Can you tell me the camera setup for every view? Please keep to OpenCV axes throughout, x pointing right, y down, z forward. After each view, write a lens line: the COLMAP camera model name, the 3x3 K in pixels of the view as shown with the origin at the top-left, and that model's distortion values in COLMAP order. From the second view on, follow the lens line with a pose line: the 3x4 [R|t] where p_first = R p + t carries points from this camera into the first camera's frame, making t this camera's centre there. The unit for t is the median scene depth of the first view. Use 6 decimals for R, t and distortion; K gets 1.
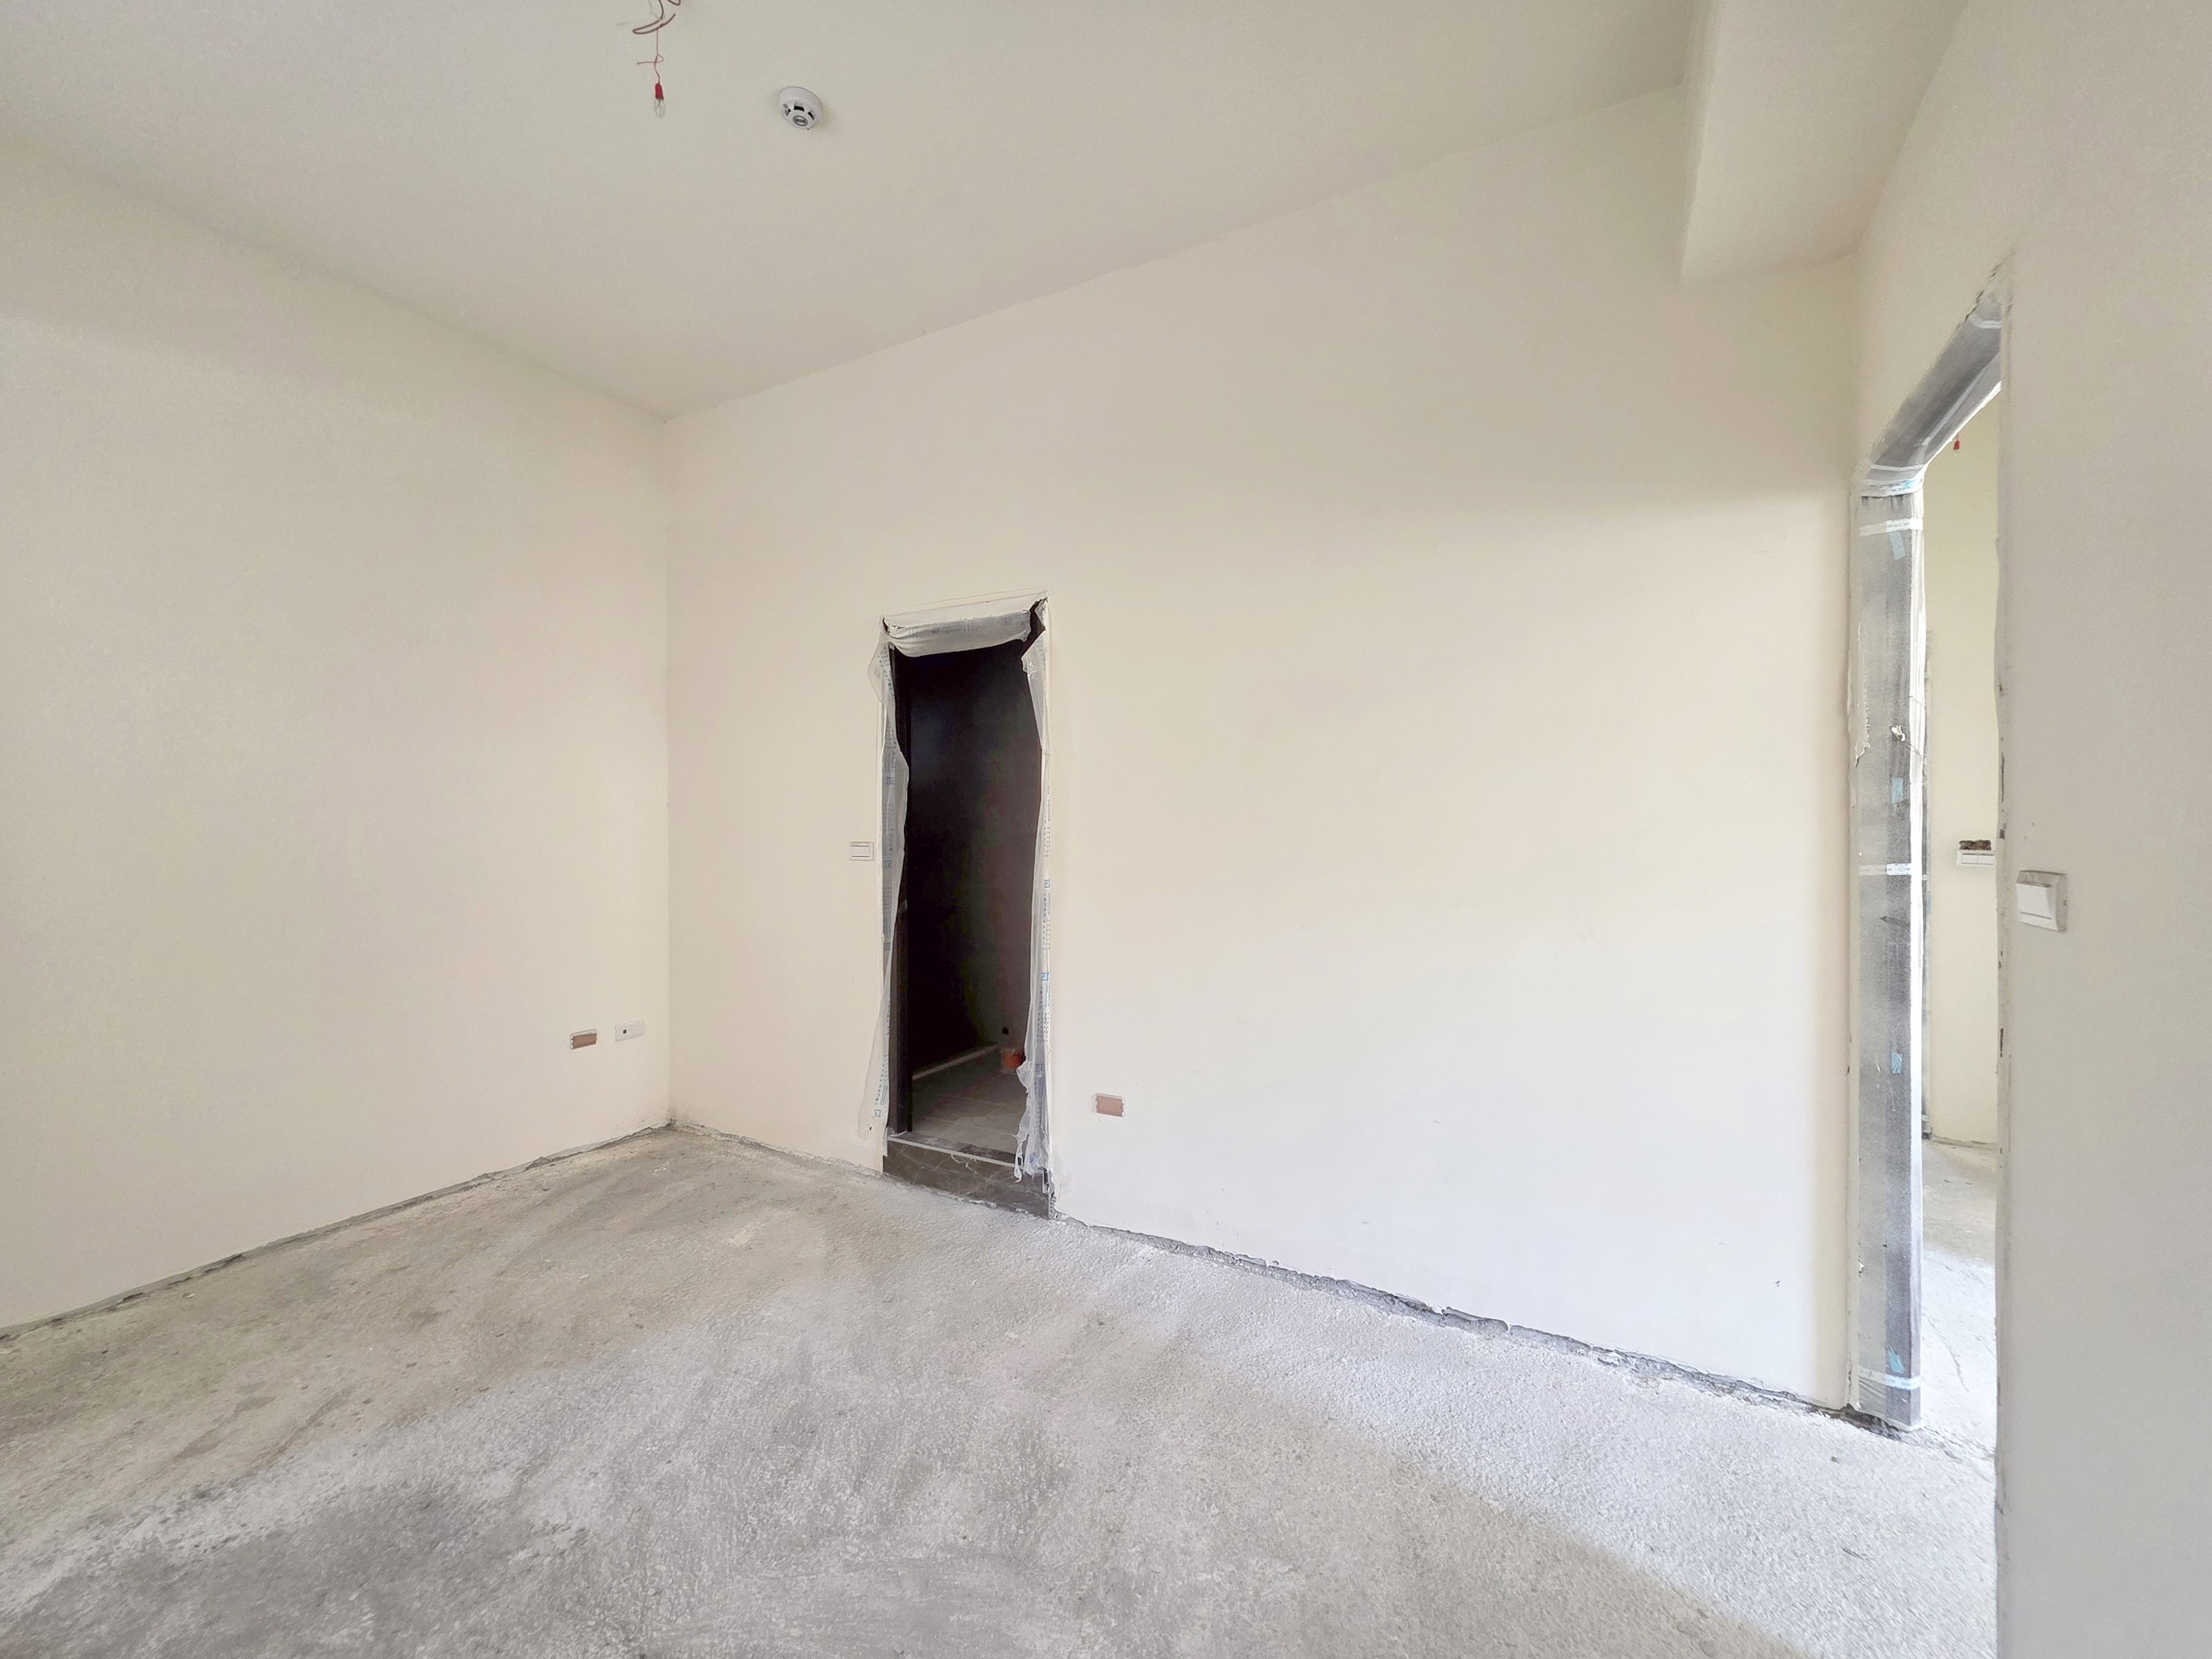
lens RADIAL K [[891.1, 0, 1099.0], [0, 891.1, 823.0], [0, 0, 1]] dist [-0.000433, 0.000347]
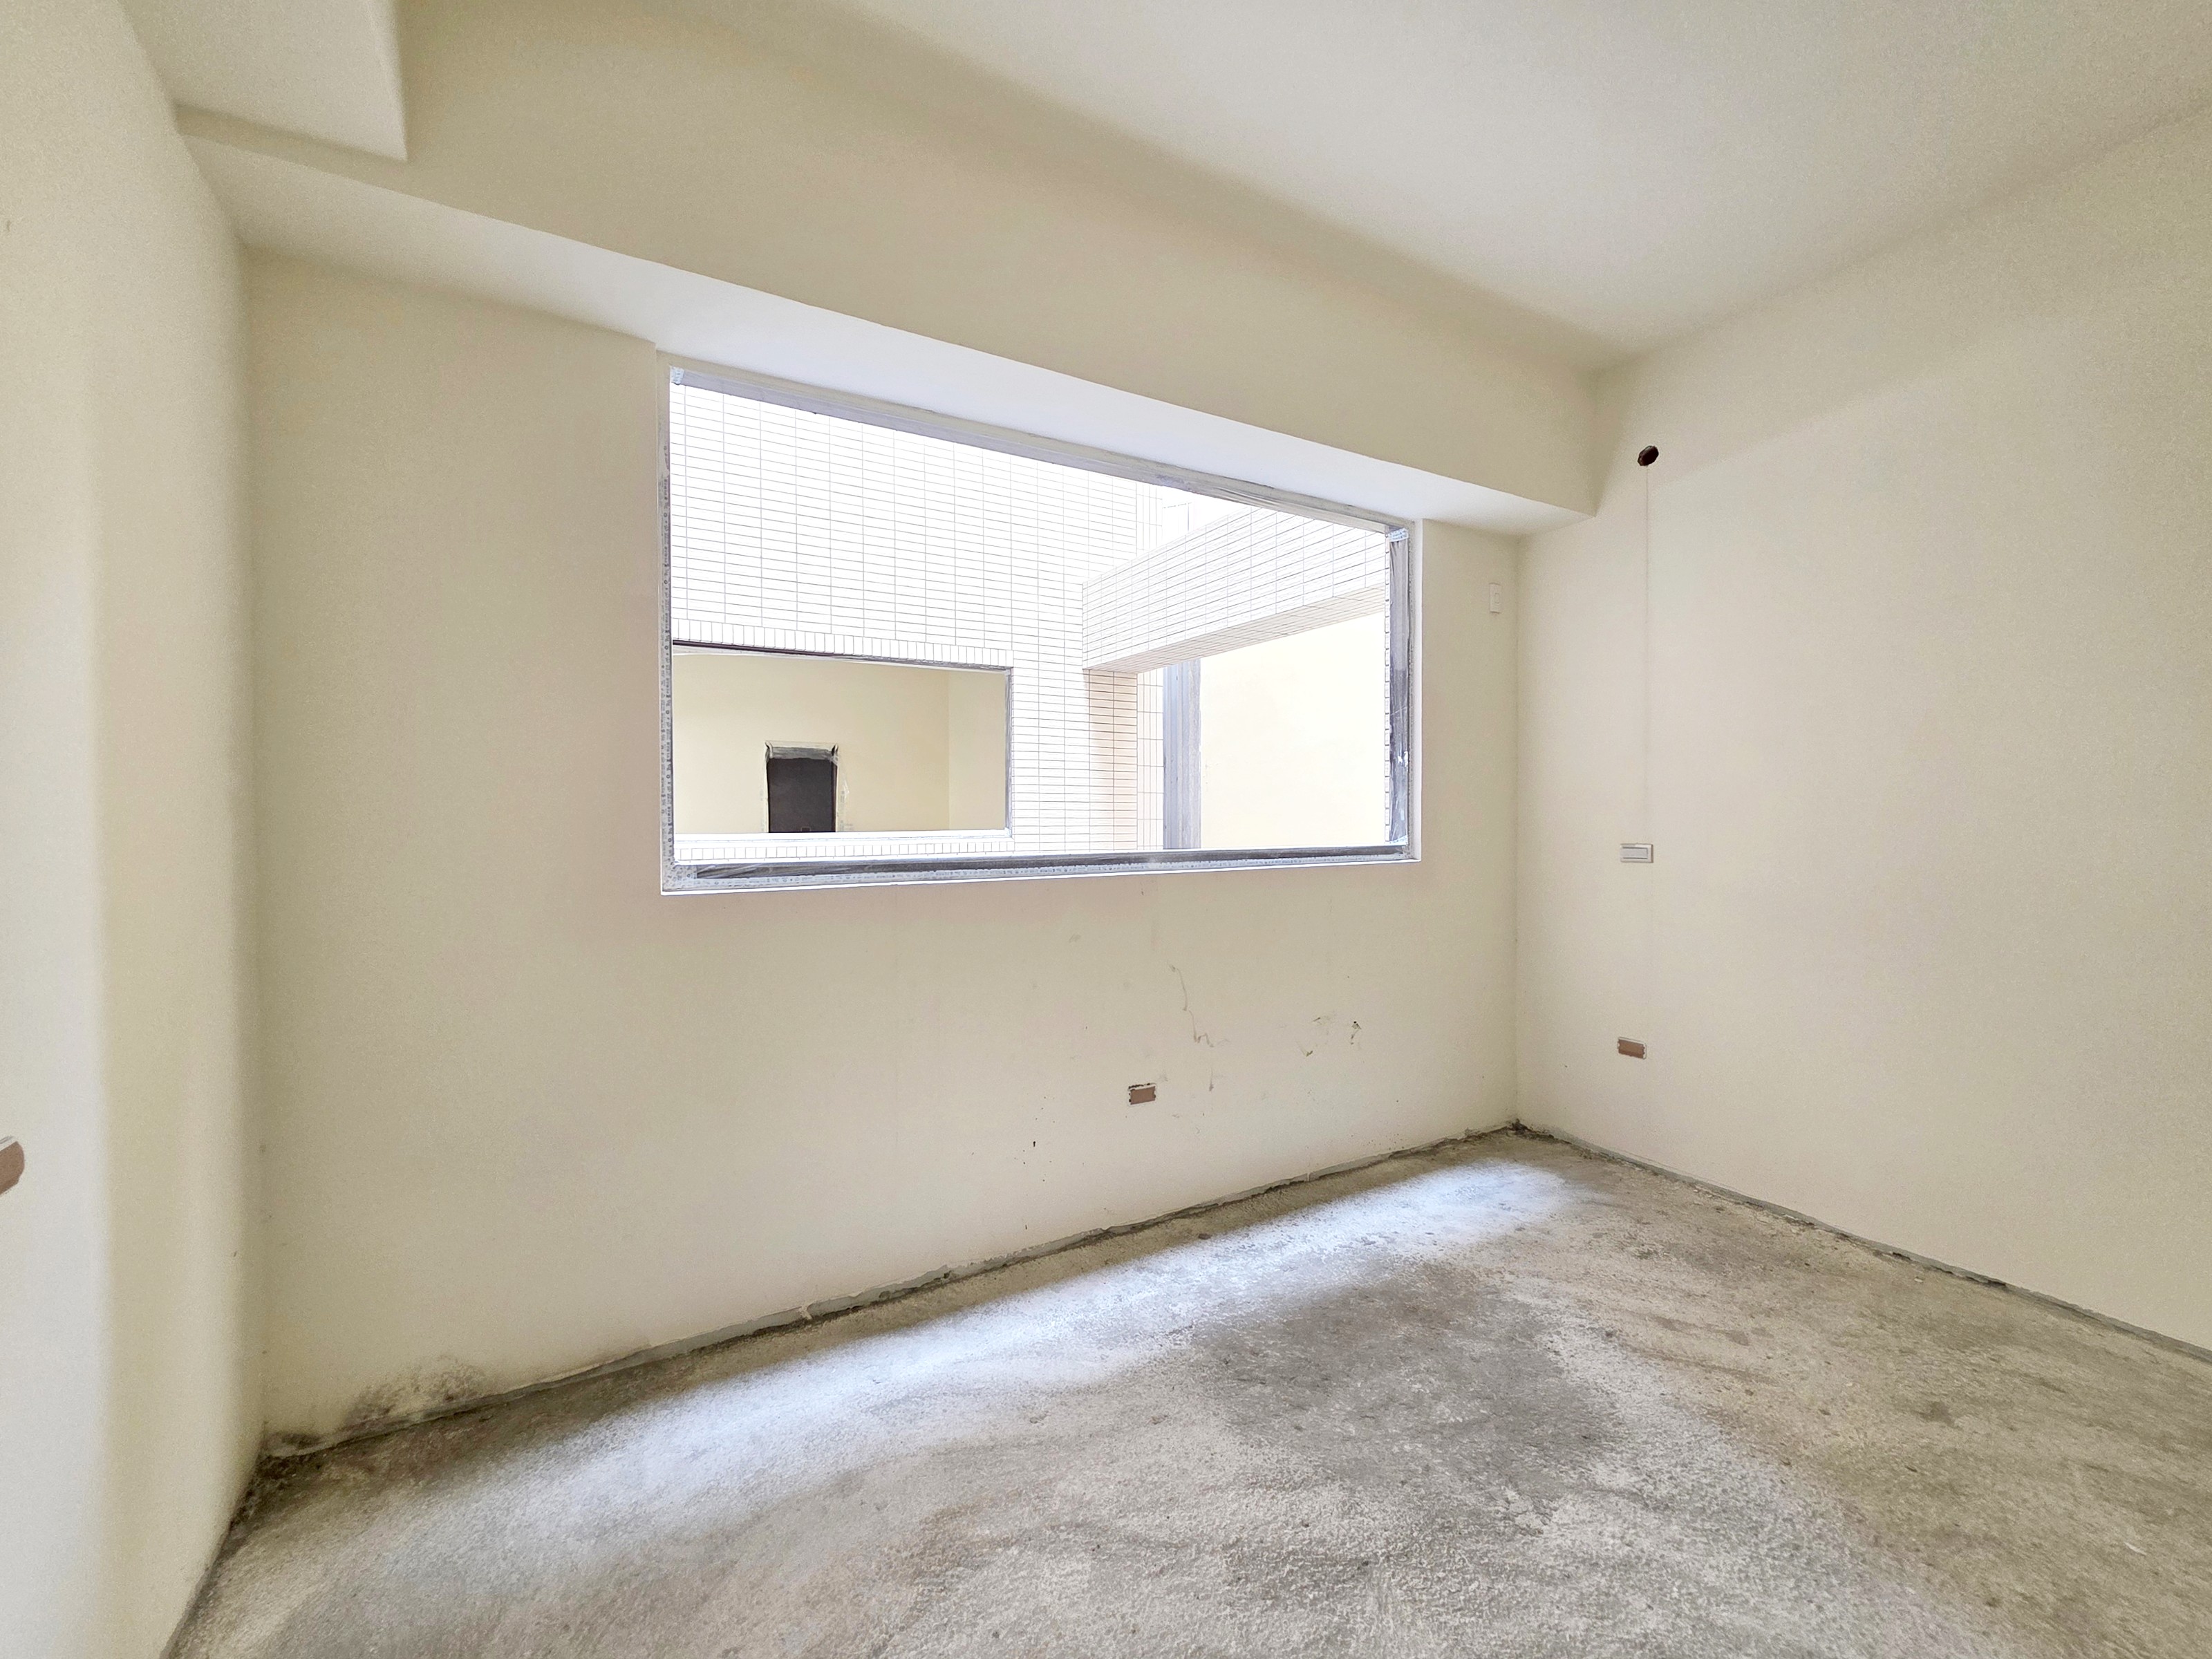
lens RADIAL K [[891.1, 0, 1098.4], [0, 891.1, 823.2], [0, 0, 1]] dist [-0.000433, 0.000347]
pose [[-0.518899, 0.013278, -0.854732, 0.426499], [-0.001470, 0.999864, 0.016425, -0.016393], [0.854834, 0.009780, -0.518809, 0.887325]]
